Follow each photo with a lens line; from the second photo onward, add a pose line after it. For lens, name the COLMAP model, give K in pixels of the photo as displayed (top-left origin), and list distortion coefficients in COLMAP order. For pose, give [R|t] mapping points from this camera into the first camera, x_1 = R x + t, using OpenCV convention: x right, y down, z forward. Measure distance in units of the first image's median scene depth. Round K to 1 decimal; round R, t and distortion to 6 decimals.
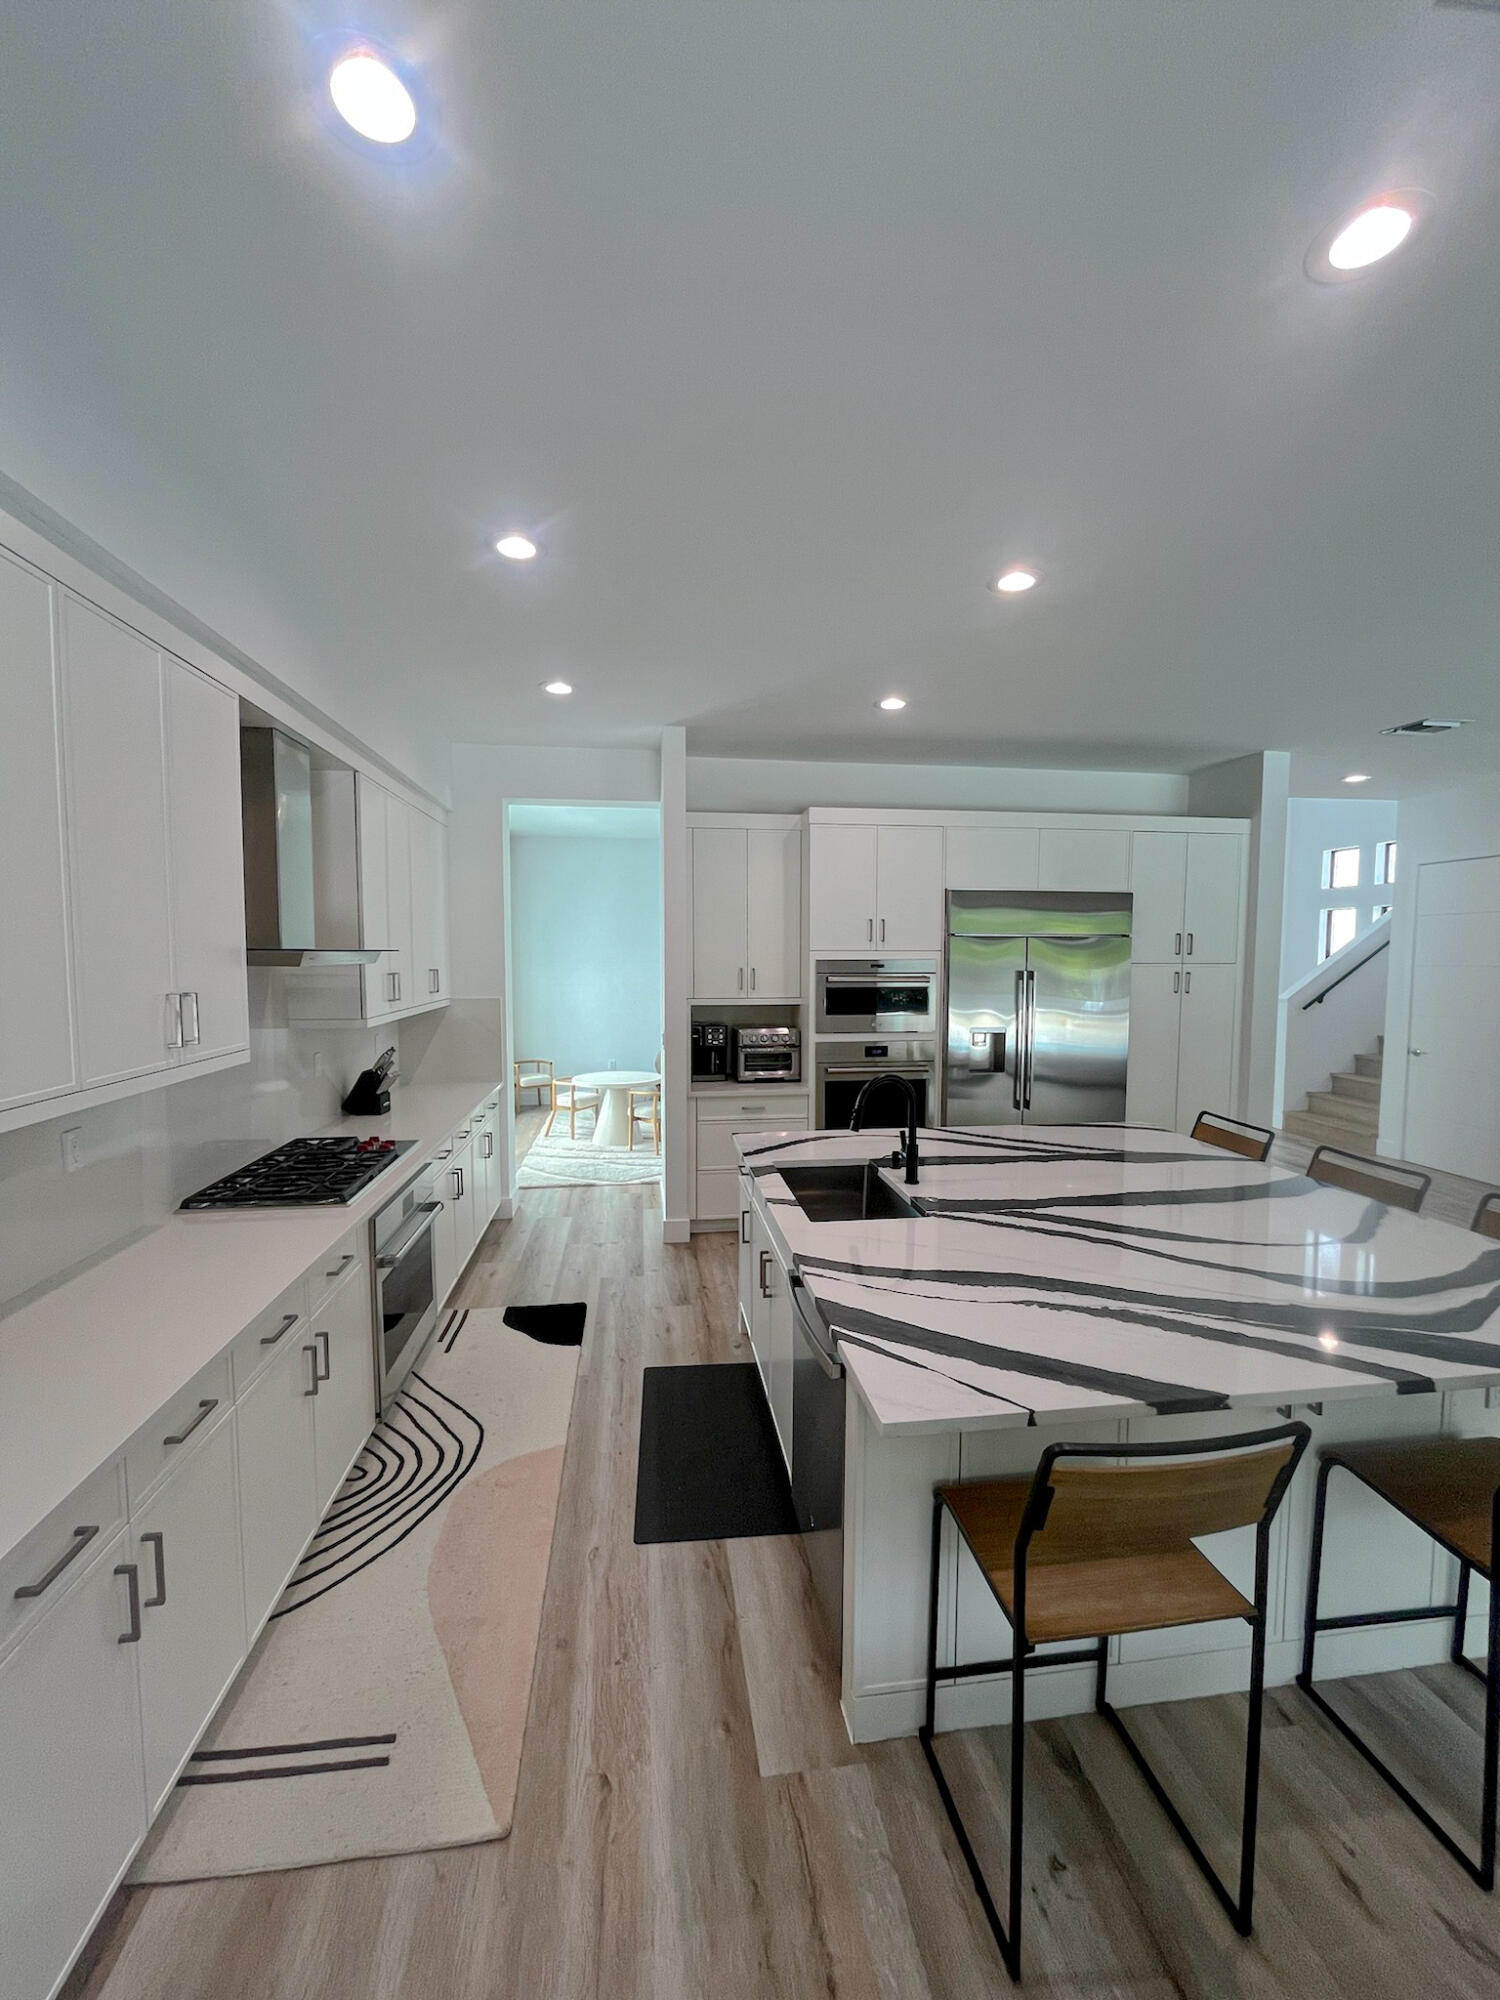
lens RADIAL K [[791.6, 0, 750.0], [0, 791.6, 1000.0], [0, 0, 1]] dist [0.001048, 0.000077]
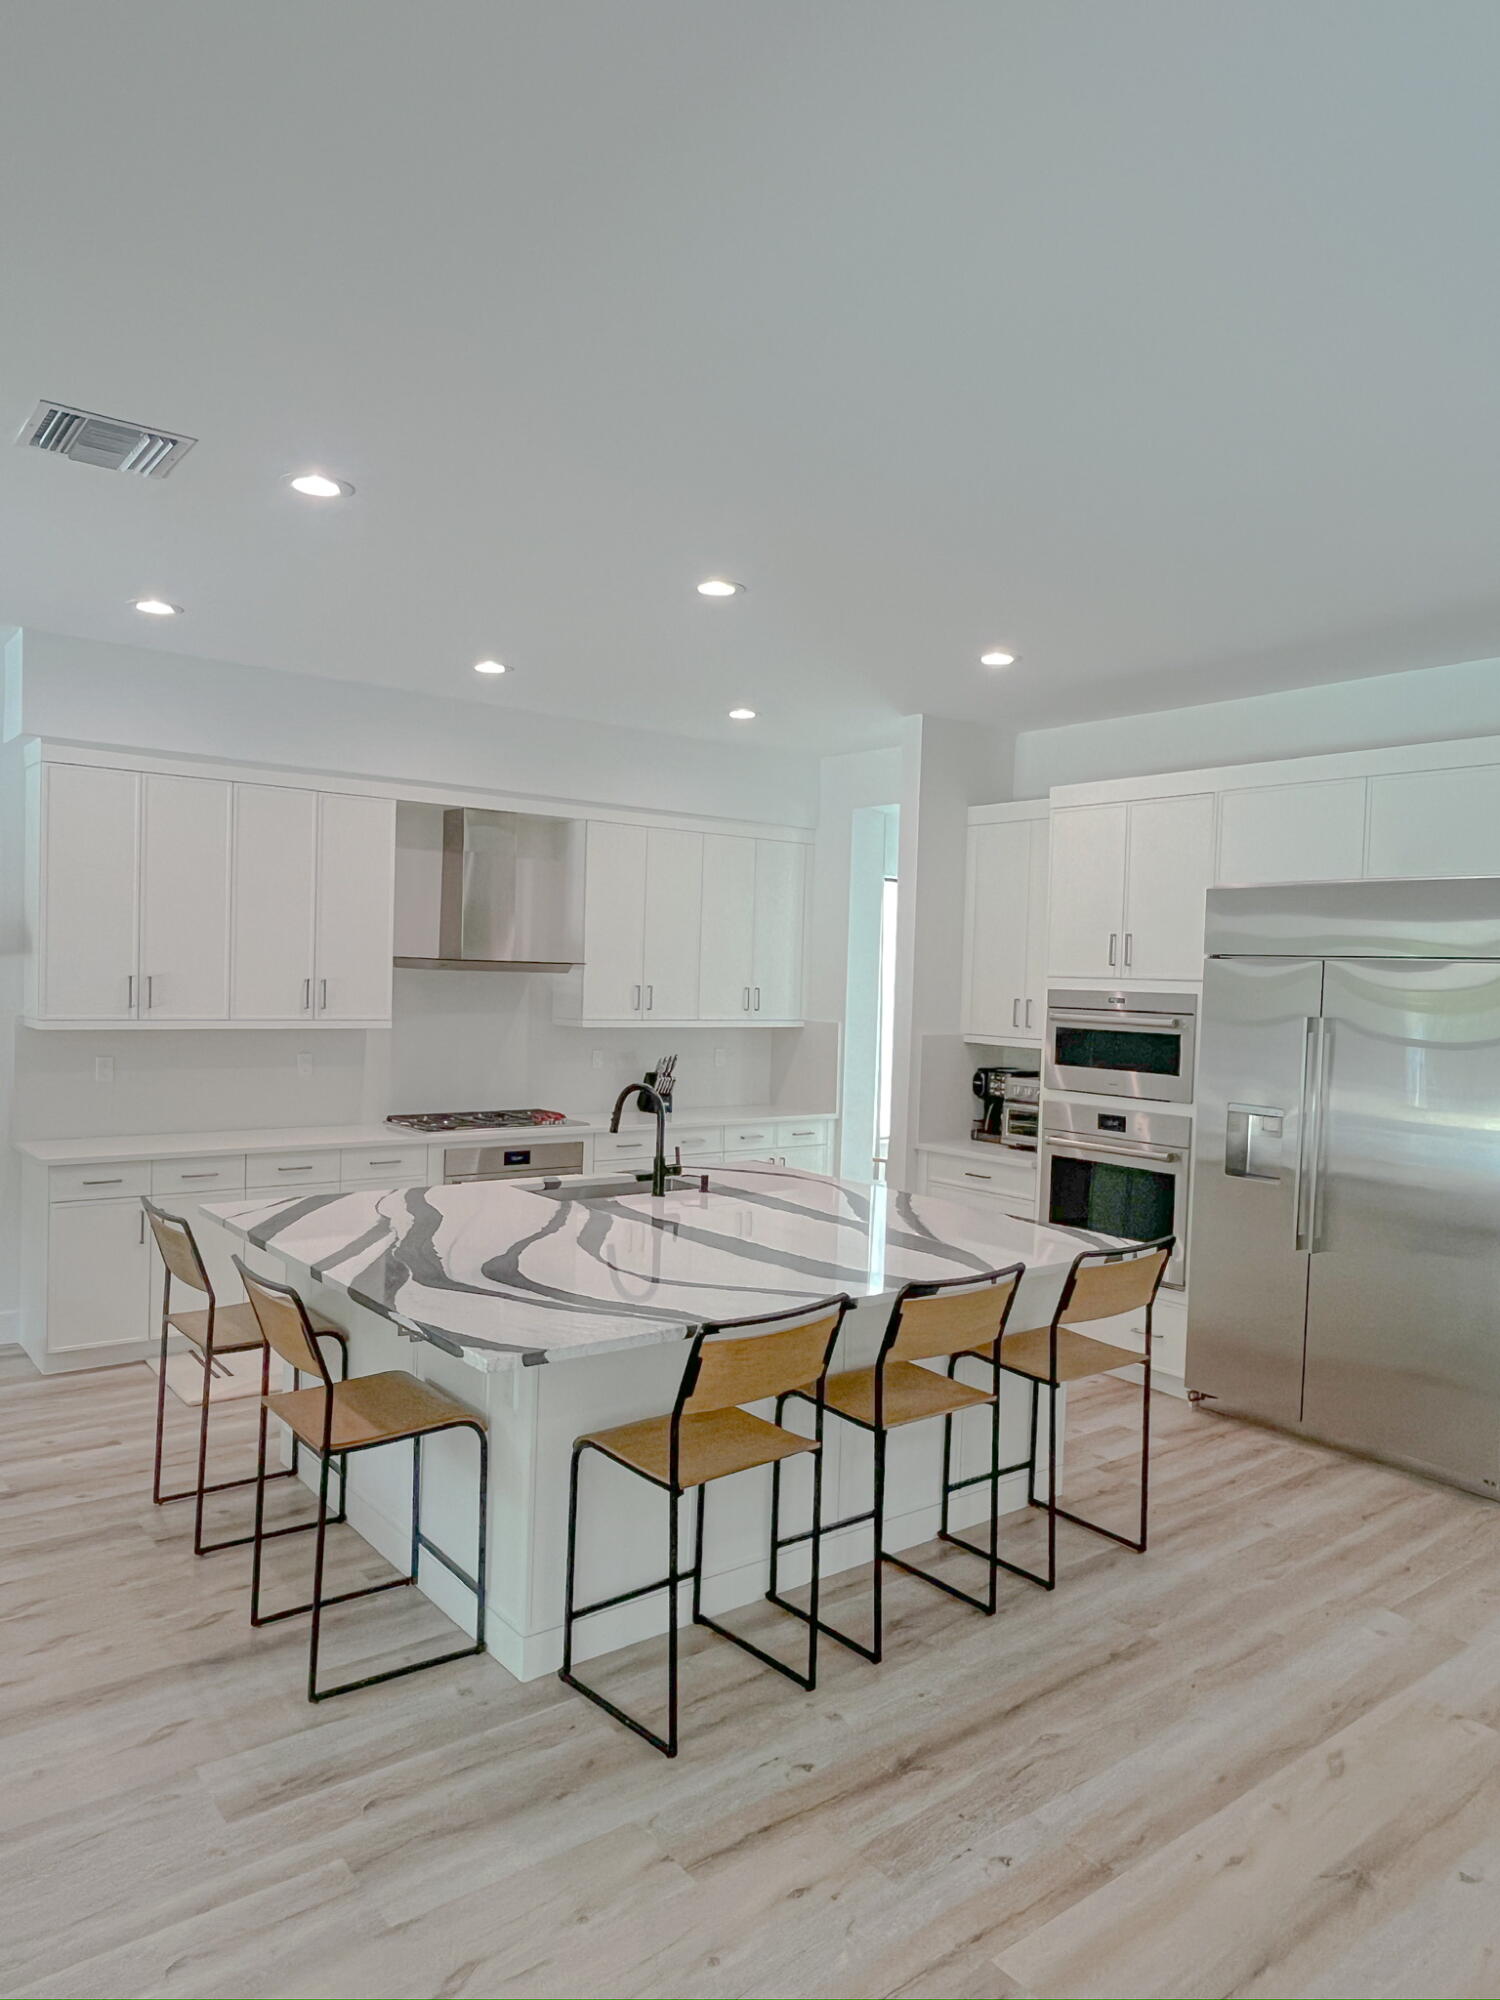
lens RADIAL K [[1334.1, 0, 746.9], [0, 1334.1, 1014.0], [0, 0, 1]] dist [-0.003049, -0.000703]
pose [[0.507895, 0.037730, -0.860592, 1.008749], [-0.079852, 0.996801, -0.003424, -0.000920], [0.857710, 0.070459, 0.509283, 0.114710]]
